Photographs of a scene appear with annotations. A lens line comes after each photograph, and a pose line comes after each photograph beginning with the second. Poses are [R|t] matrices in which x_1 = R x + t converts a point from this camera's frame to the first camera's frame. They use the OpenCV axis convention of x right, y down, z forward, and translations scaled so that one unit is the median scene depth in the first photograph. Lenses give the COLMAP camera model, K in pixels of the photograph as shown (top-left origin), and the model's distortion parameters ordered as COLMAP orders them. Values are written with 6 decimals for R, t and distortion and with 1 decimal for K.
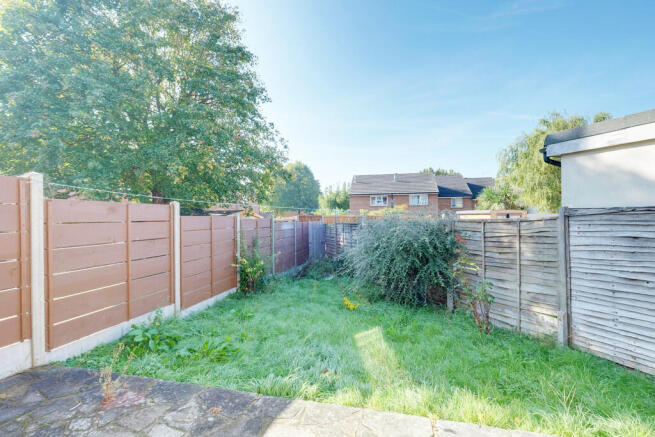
lens RADIAL K [[308.1, 0, 326.8], [0, 308.1, 220.6], [0, 0, 1]] dist [-0.003640, -0.000377]
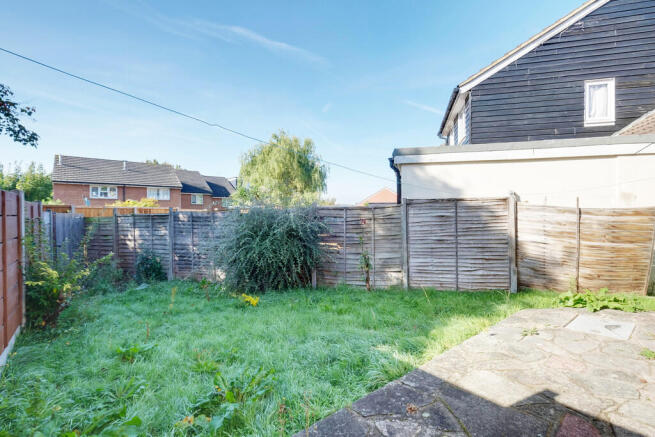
lens RADIAL K [[310.3, 0, 327.0], [0, 310.3, 217.5], [0, 0, 1]] dist [-0.002621, -0.000062]
pose [[0.591937, -0.000645, 0.805984, -0.556160], [0.010506, 0.999921, -0.006916, 0.046227], [-0.805916, 0.012562, 0.591897, 0.319760]]
